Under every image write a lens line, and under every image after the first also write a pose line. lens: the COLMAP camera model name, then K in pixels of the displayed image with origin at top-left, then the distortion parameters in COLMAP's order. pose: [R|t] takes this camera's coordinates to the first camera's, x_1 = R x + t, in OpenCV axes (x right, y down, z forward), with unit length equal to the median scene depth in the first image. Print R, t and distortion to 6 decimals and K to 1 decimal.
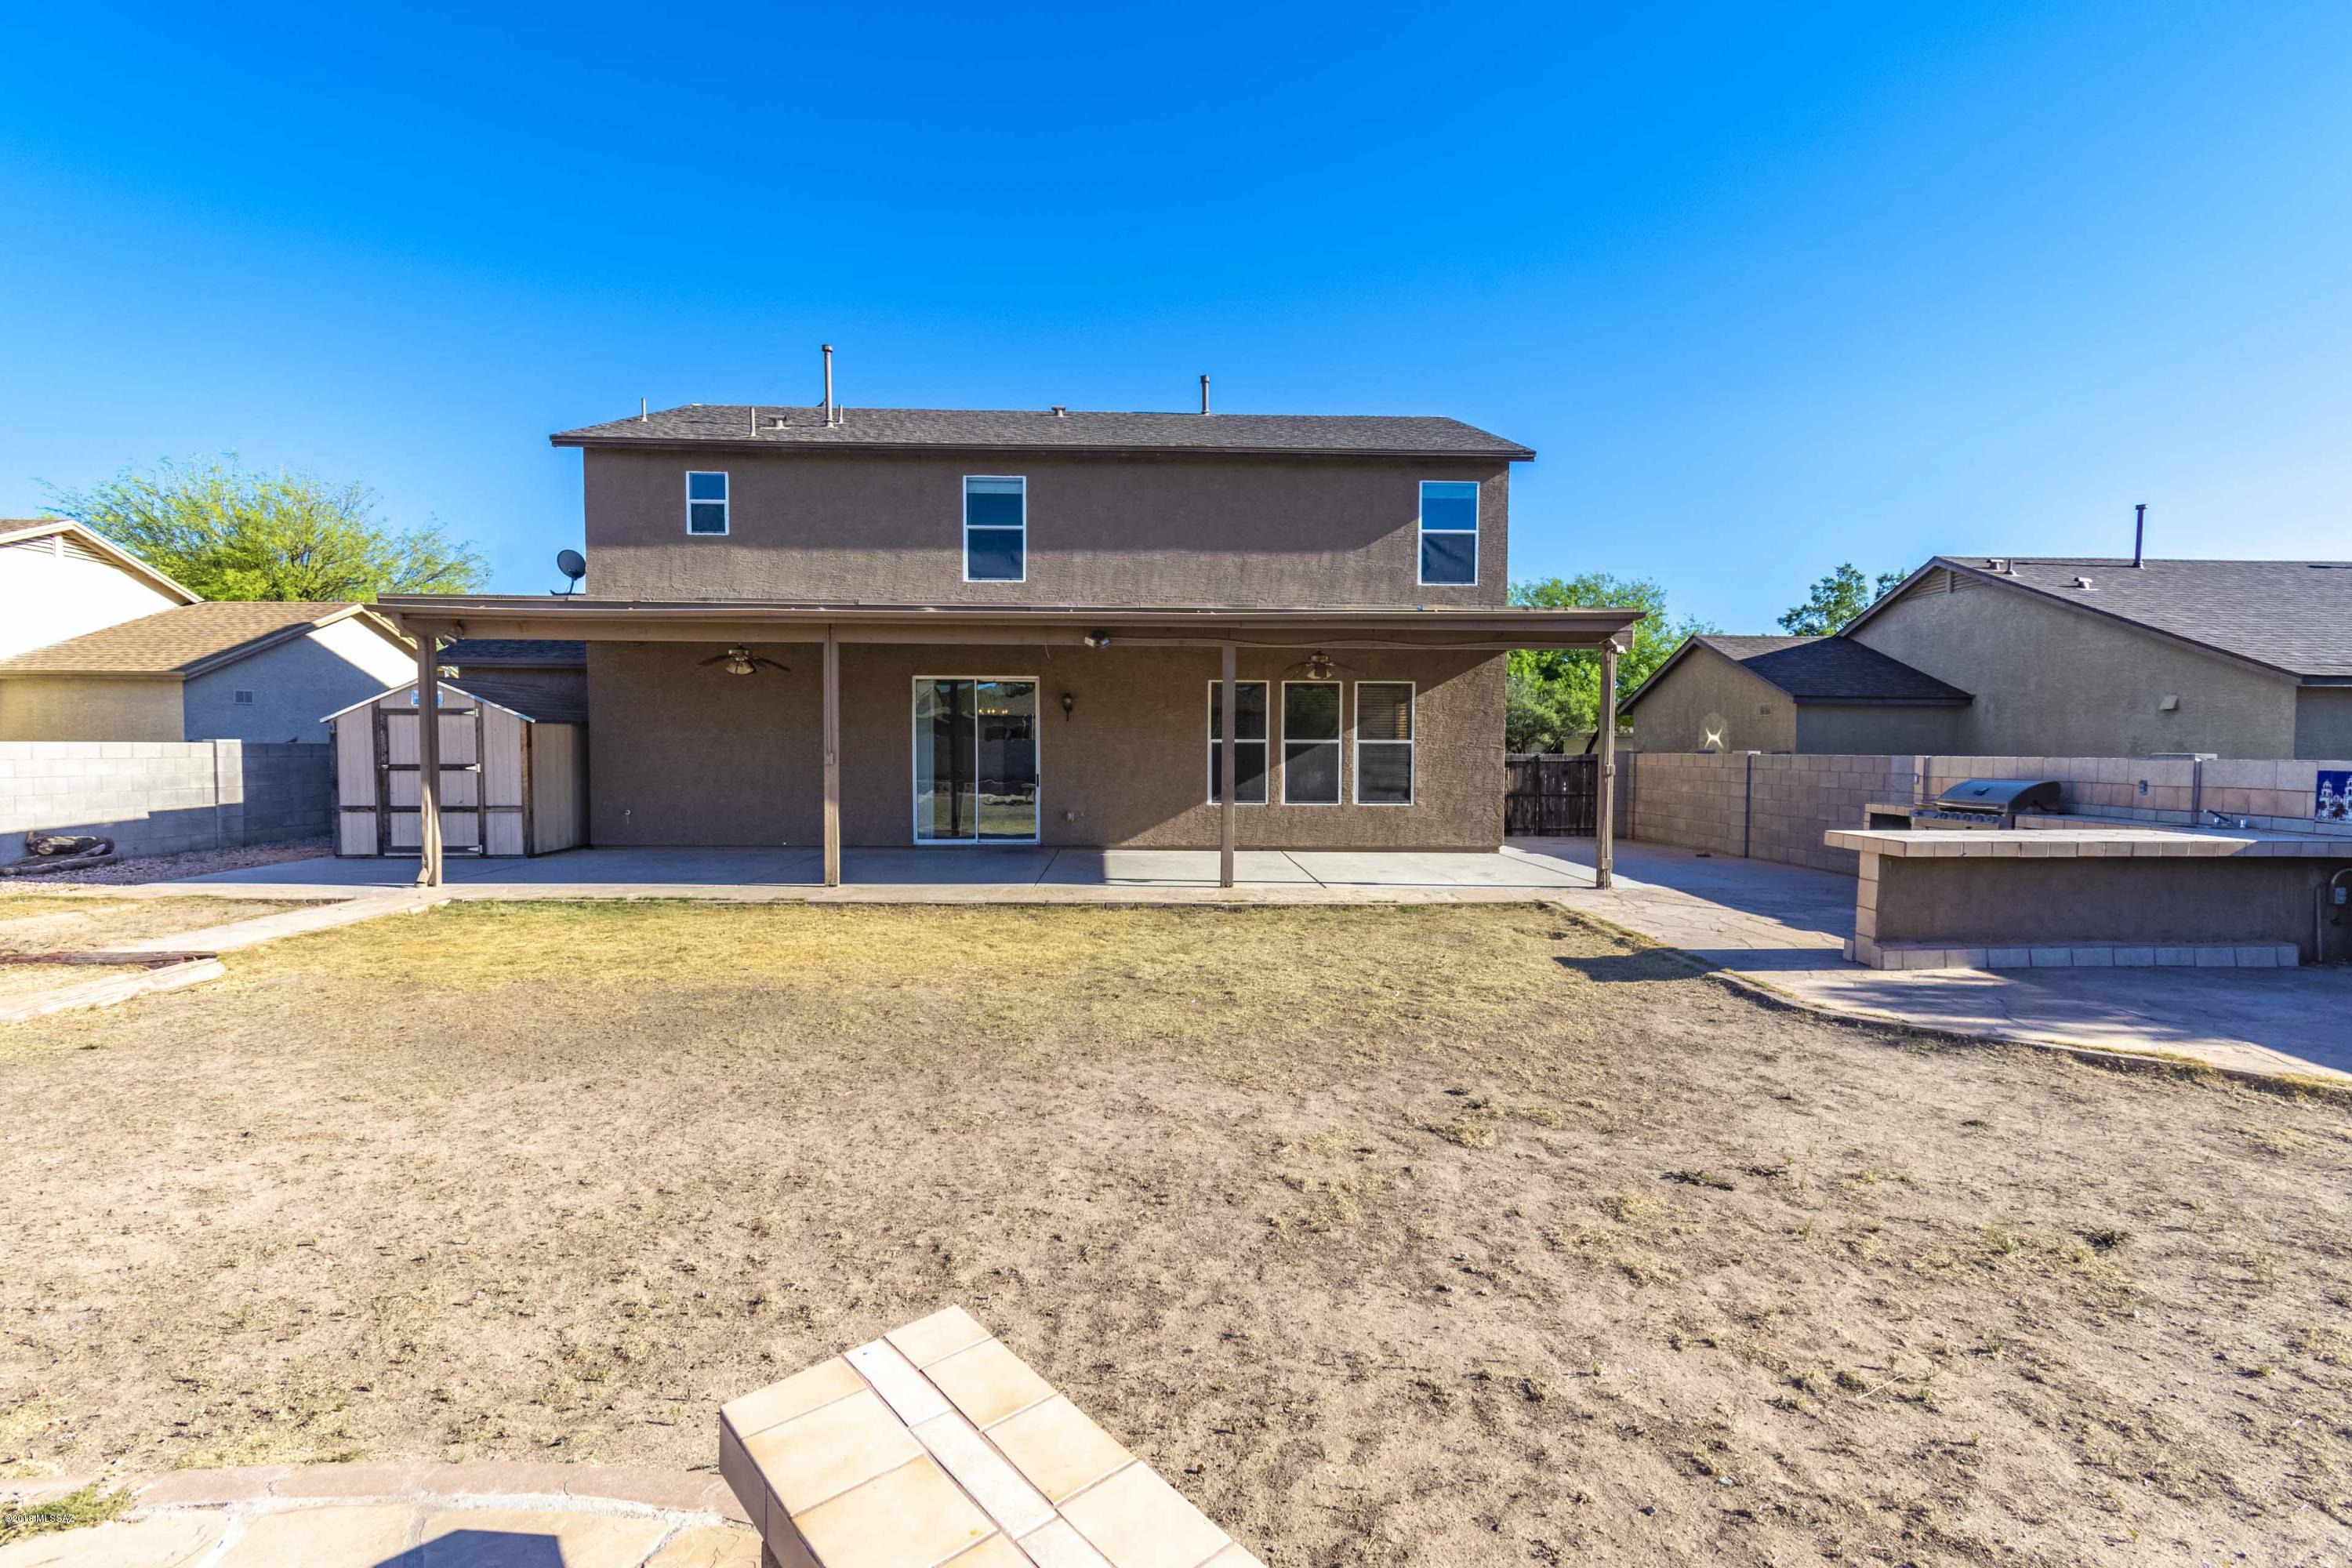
lens RADIAL K [[1043.3, 0, 1182.5], [0, 1043.3, 786.3], [0, 0, 1]] dist [0.002617, -0.001196]
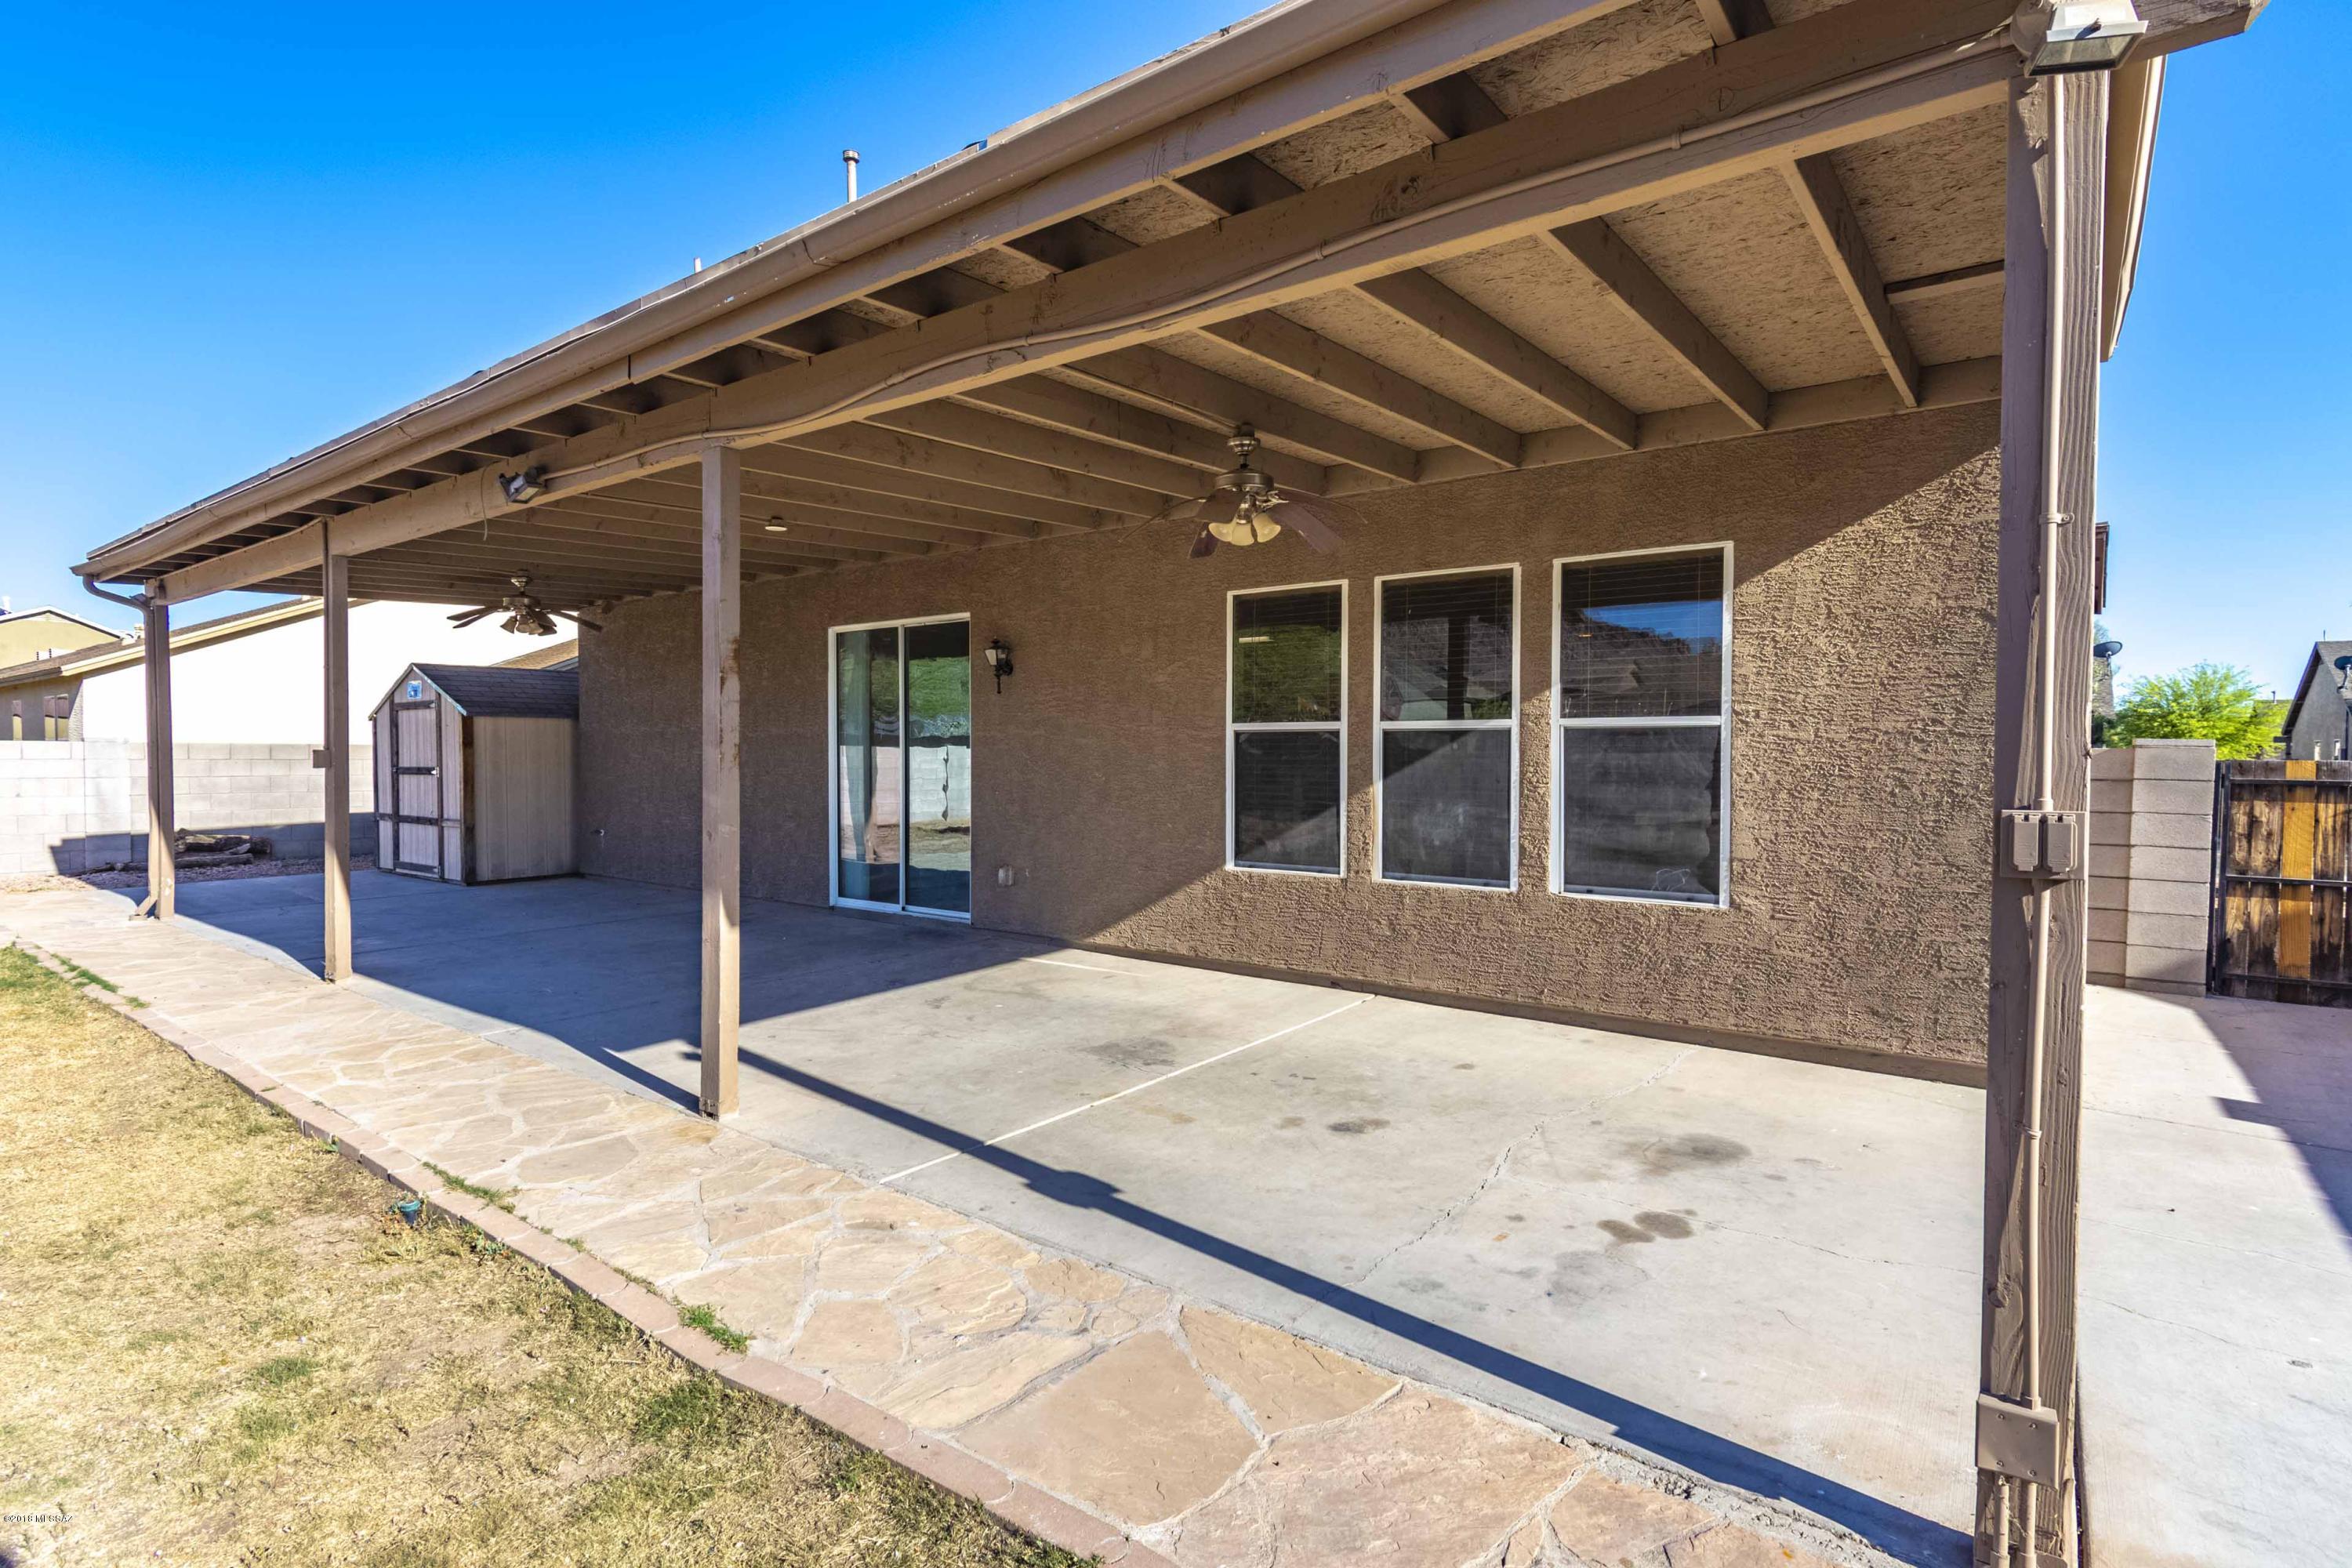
lens RADIAL K [[1165.1, 0, 1176.0], [0, 1165.1, 784.0], [0, 0, 1]] dist [-0.016397, -0.000085]
pose [[0.766696, 0.015051, -0.641834, 0.329054], [-0.024353, 0.999687, -0.005649, -0.016039], [0.641548, 0.019962, 0.766823, 0.607803]]
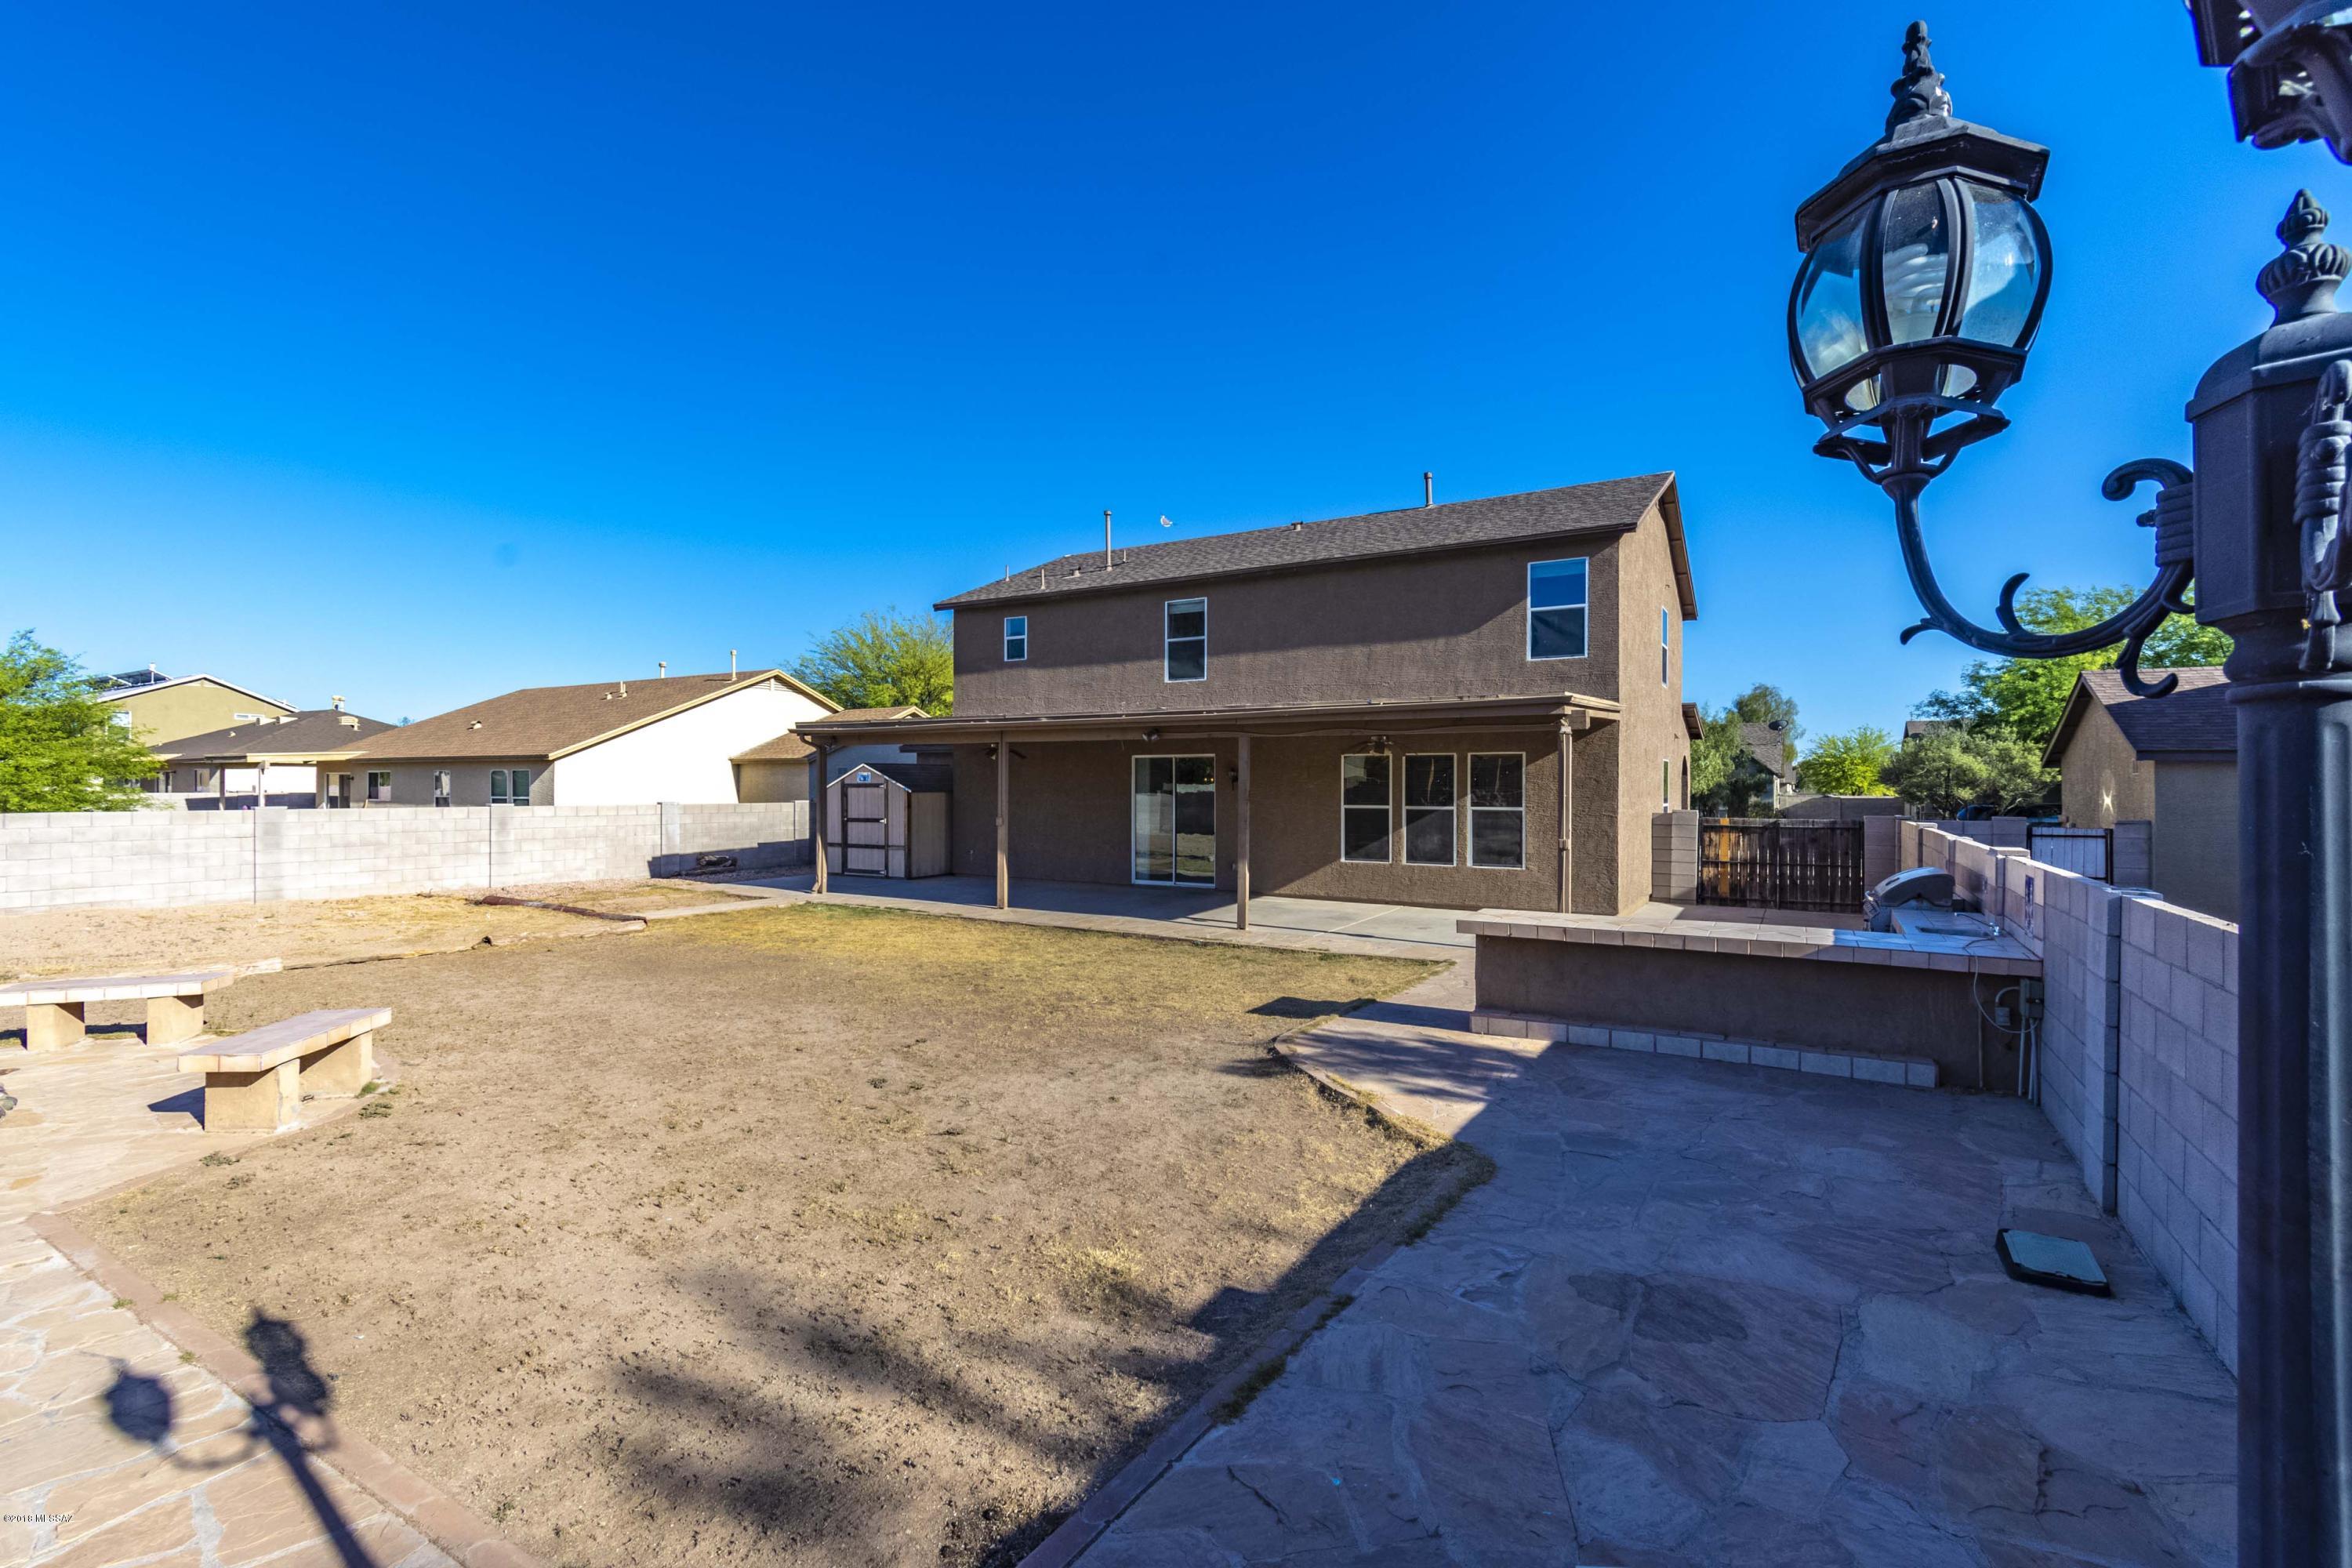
lens RADIAL K [[1043.3, 0, 1182.5], [0, 1043.3, 786.3], [0, 0, 1]] dist [0.002617, -0.001196]
pose [[0.835681, -0.001625, -0.549212, 0.517152], [-0.019403, 0.999284, -0.032481, -0.025085], [0.548872, 0.037800, 0.835052, -0.068898]]
